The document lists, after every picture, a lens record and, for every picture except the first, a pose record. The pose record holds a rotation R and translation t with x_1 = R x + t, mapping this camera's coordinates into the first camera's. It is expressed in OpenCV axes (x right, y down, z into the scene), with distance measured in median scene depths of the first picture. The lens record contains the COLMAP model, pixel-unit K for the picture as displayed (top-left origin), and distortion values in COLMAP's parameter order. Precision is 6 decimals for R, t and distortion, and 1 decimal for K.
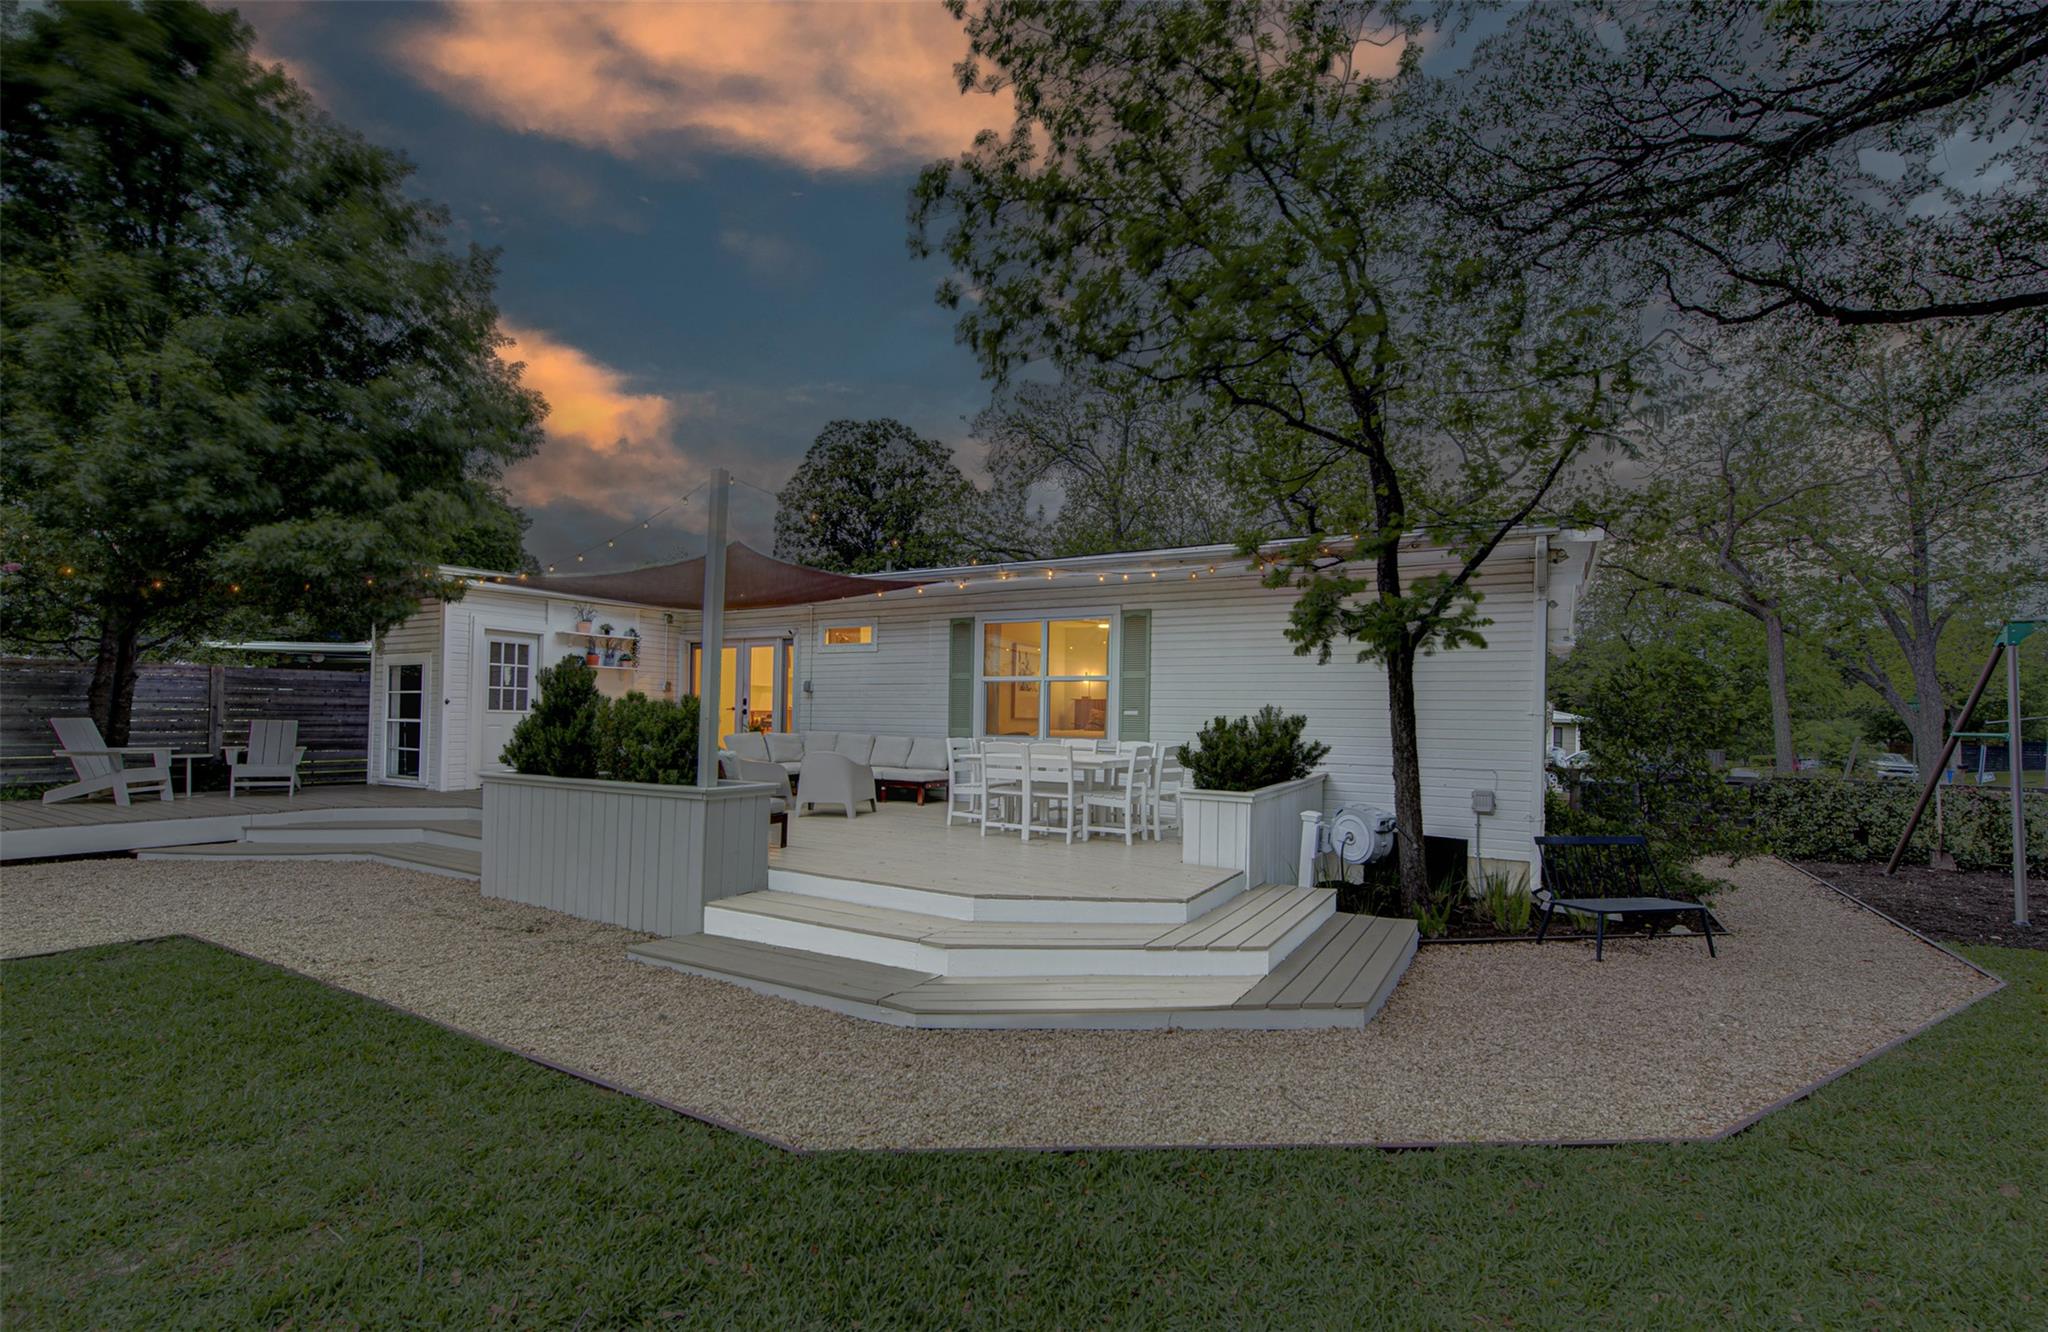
lens RADIAL K [[886.9, 0, 981.7], [0, 886.9, 705.0], [0, 0, 1]] dist [-0.001638, 0.000310]
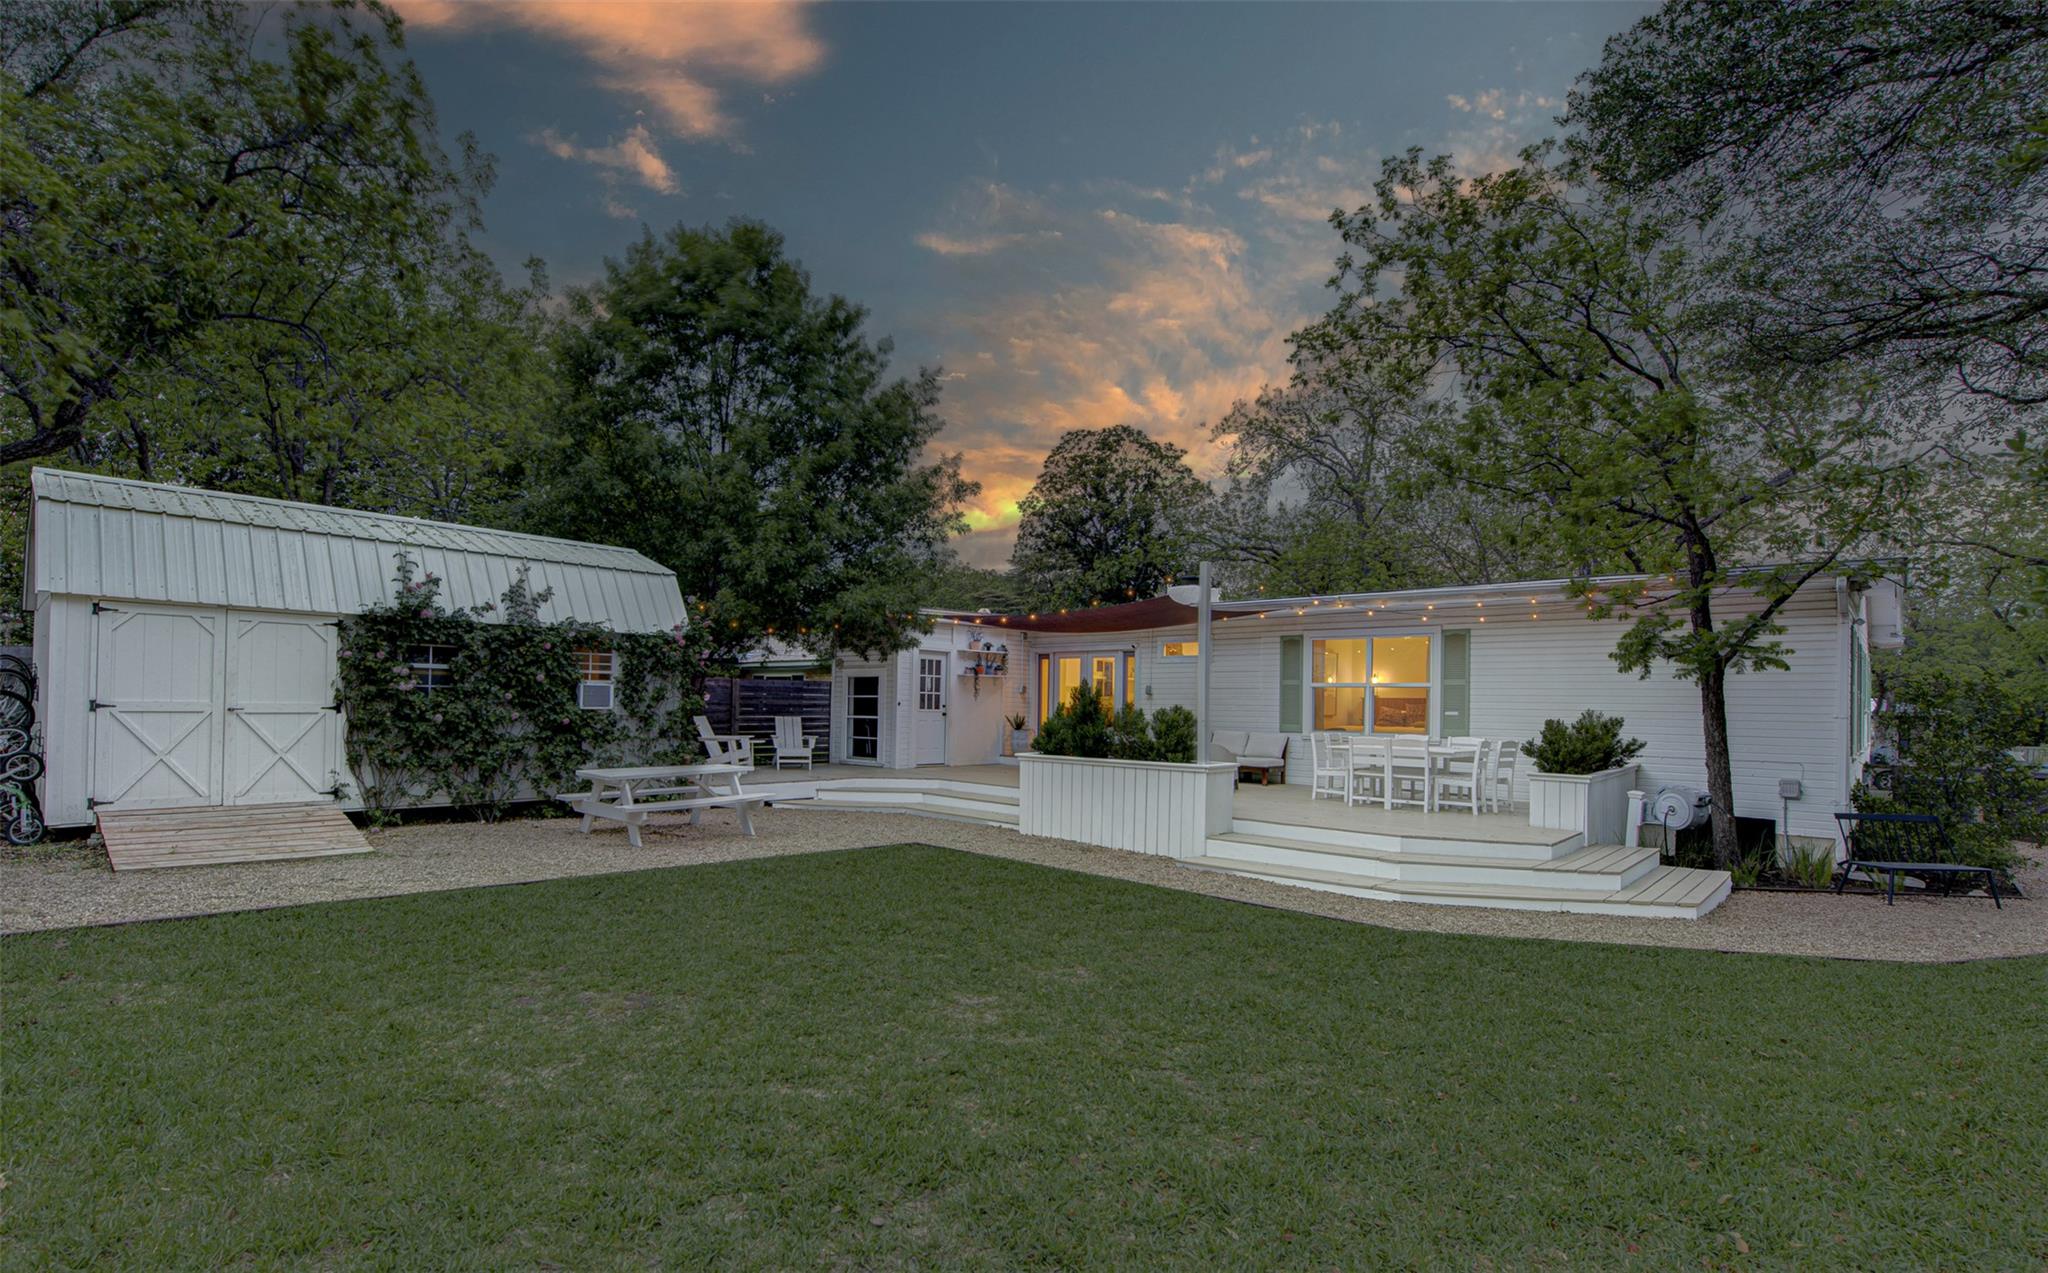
lens RADIAL K [[909.6, 0, 955.7], [0, 909.6, 688.9], [0, 0, 1]] dist [-0.001739, -0.001346]
pose [[0.972364, -0.004409, -0.233428, -0.255422], [0.002768, 0.999969, -0.007361, -0.022259], [0.233454, 0.006512, 0.972346, -0.477445]]
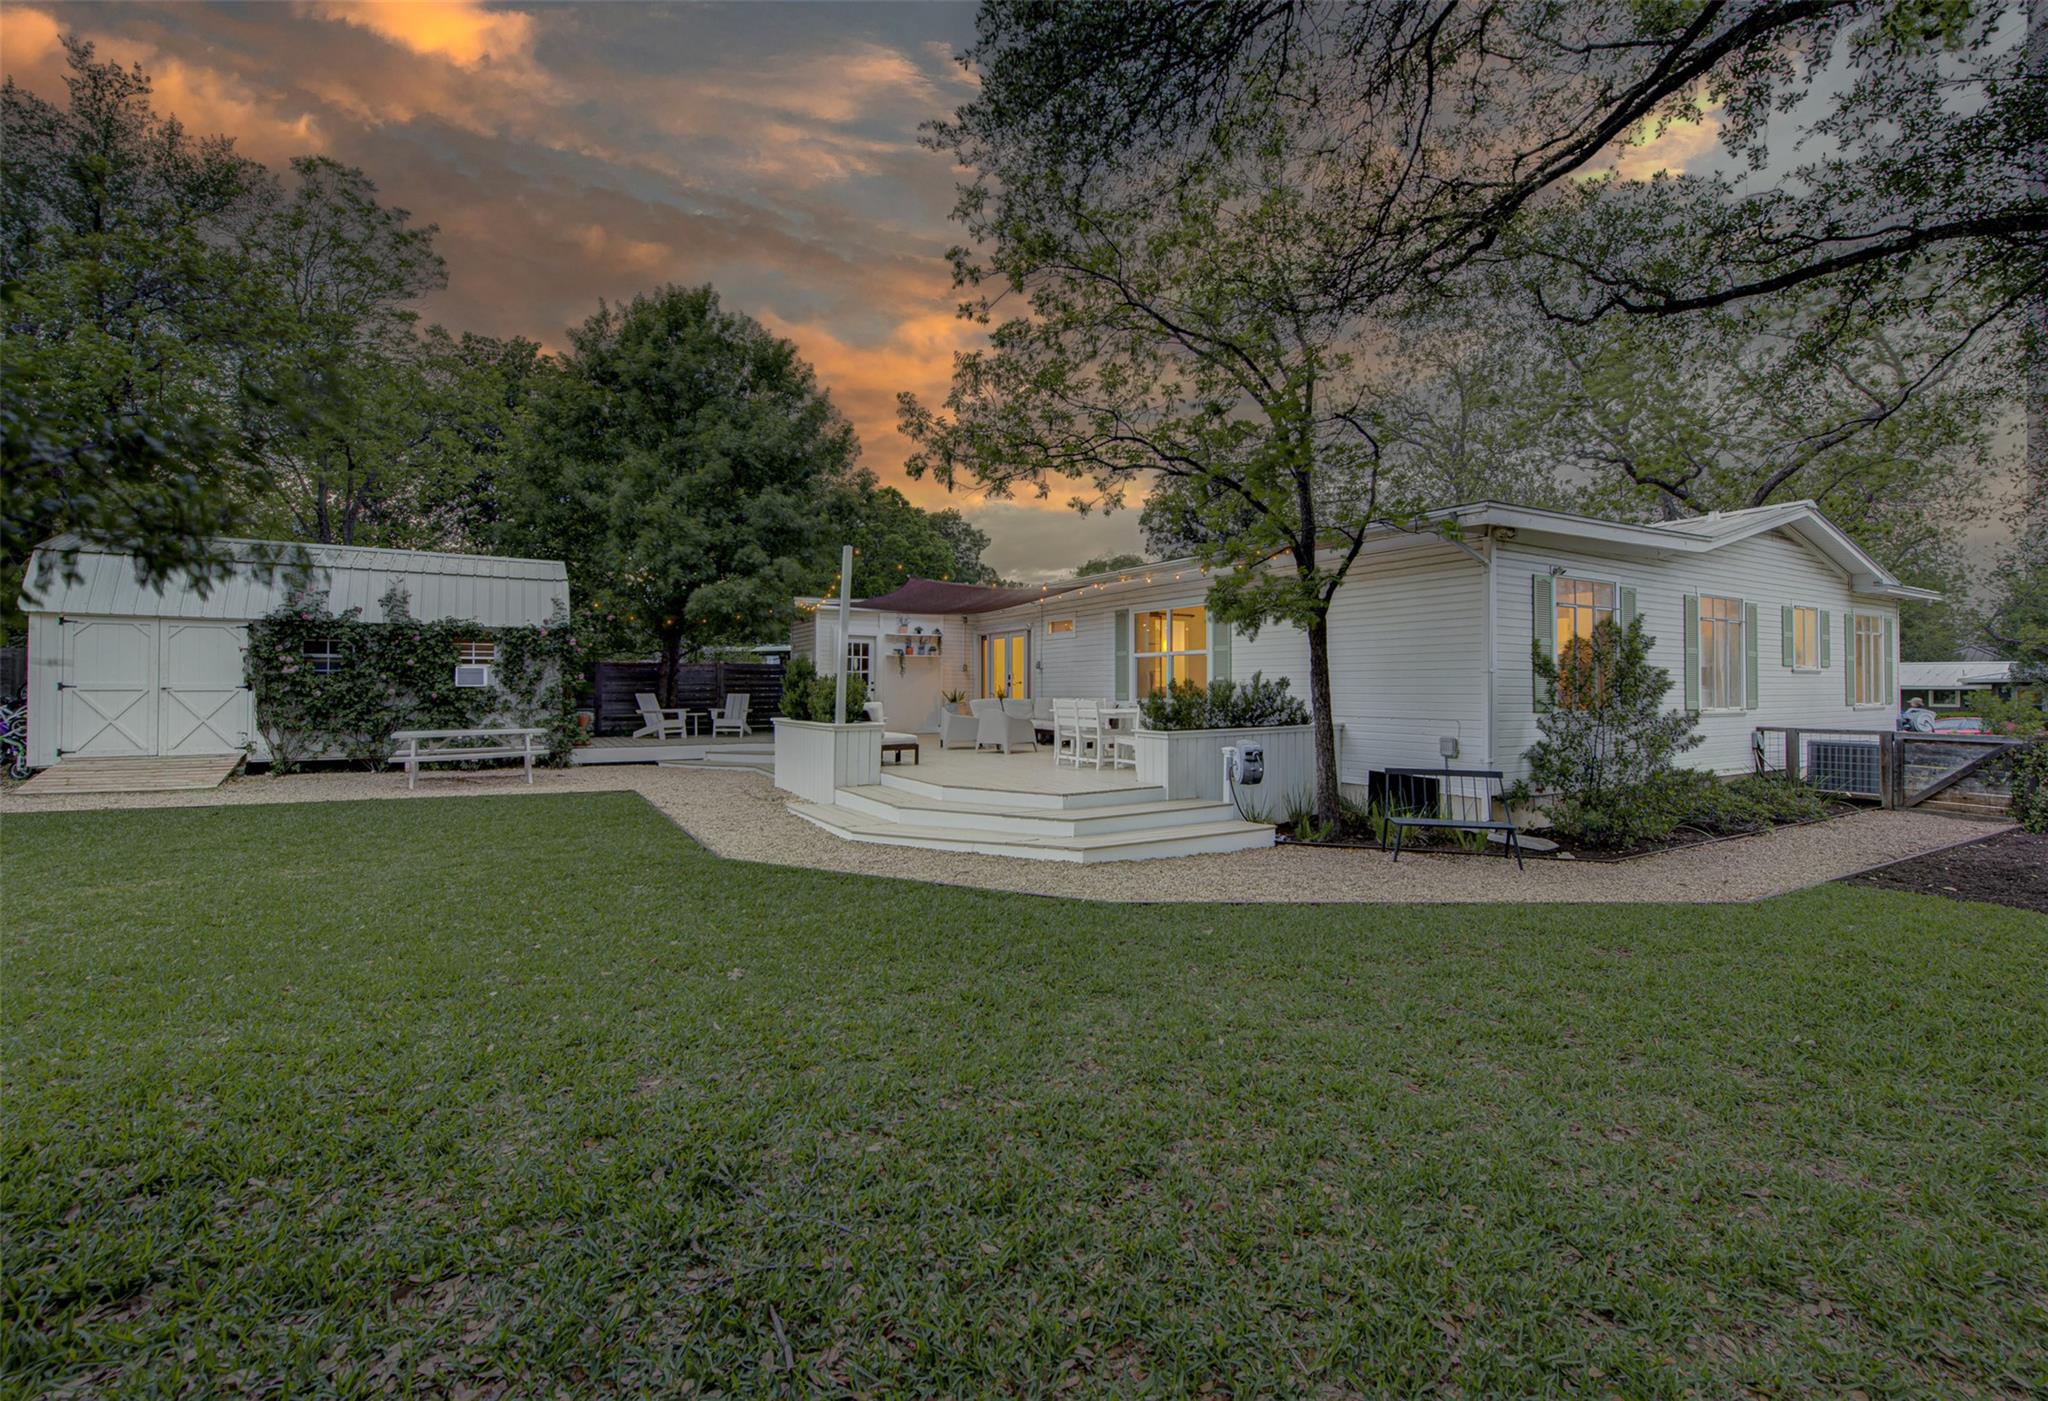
lens RADIAL K [[811.1, 0, 1026.3], [0, 811.1, 689.9], [0, 0, 1]] dist [-0.002601, -0.000439]
pose [[0.895564, -0.015663, -0.444656, 0.539850], [0.020877, 0.999759, 0.006830, 0.013712], [0.444442, -0.015399, 0.895675, -0.215625]]
